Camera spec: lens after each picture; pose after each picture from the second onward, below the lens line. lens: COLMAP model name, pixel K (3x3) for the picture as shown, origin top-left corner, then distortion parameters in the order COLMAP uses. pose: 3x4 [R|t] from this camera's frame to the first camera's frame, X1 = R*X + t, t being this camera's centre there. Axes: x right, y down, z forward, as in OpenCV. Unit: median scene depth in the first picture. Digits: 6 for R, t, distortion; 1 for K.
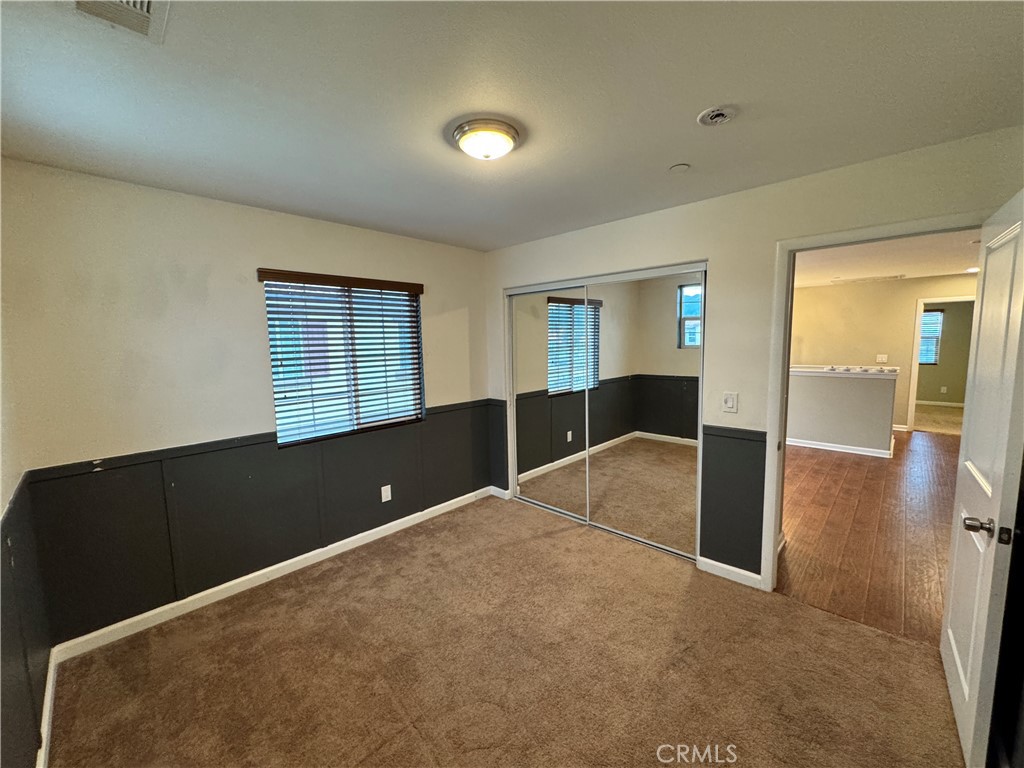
lens RADIAL K [[407.1, 0, 512.0], [0, 407.1, 384.0], [0, 0, 1]] dist [-0.000440, -0.000008]
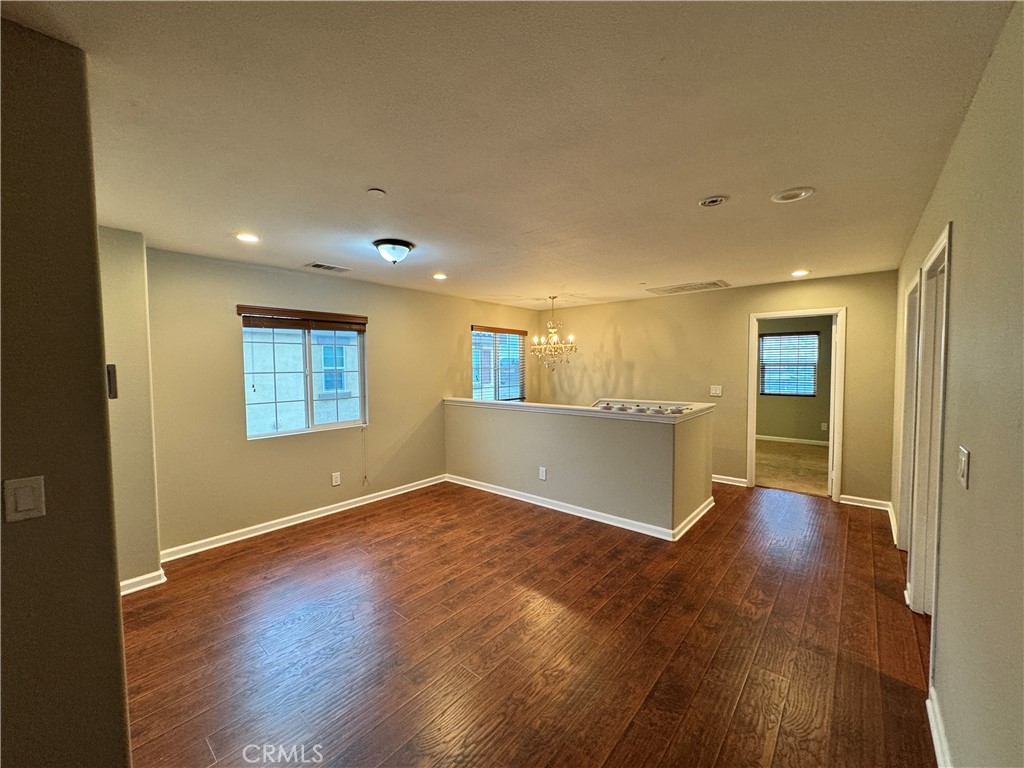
lens RADIAL K [[407.1, 0, 512.0], [0, 407.1, 384.0], [0, 0, 1]] dist [-0.000440, -0.000008]
pose [[0.998329, 0.006116, 0.057466, 0.477773], [-0.002690, 0.998224, -0.059505, -0.028127], [-0.057728, 0.059251, 0.996573, 0.252652]]
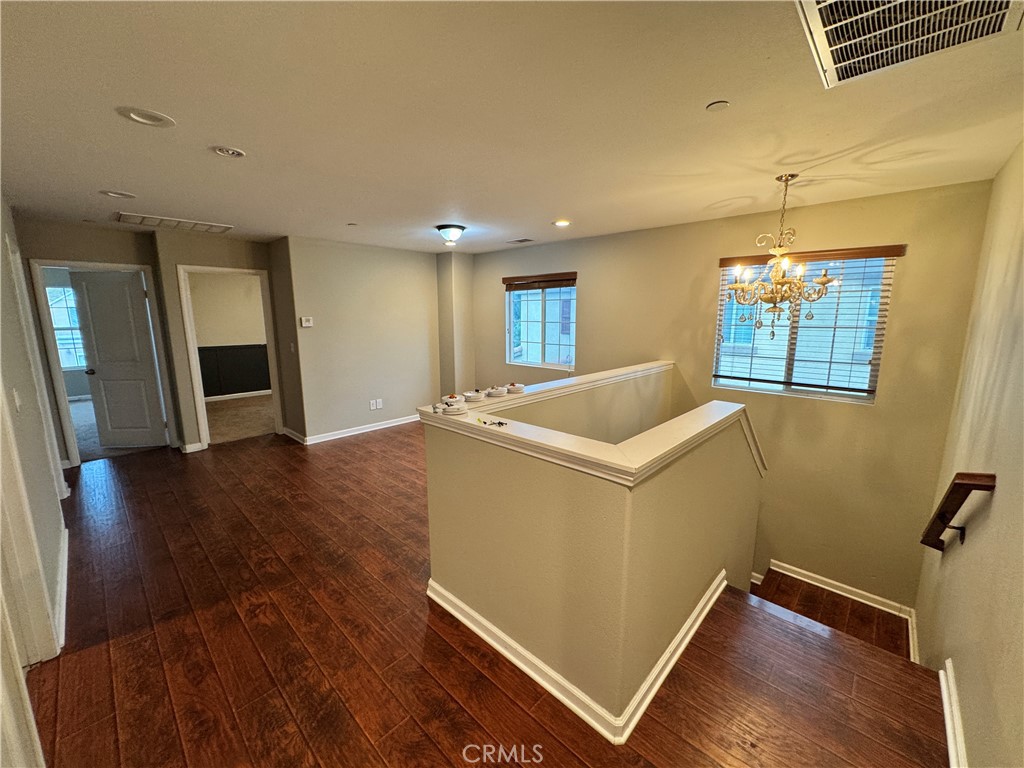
lens RADIAL K [[407.1, 0, 512.0], [0, 407.1, 384.0], [0, 0, 1]] dist [-0.000440, -0.000008]
pose [[0.004916, 0.190631, -0.981650, 1.021238], [-0.104575, 0.976377, 0.189083, -0.107173], [0.994505, 0.101726, 0.024735, 0.811375]]
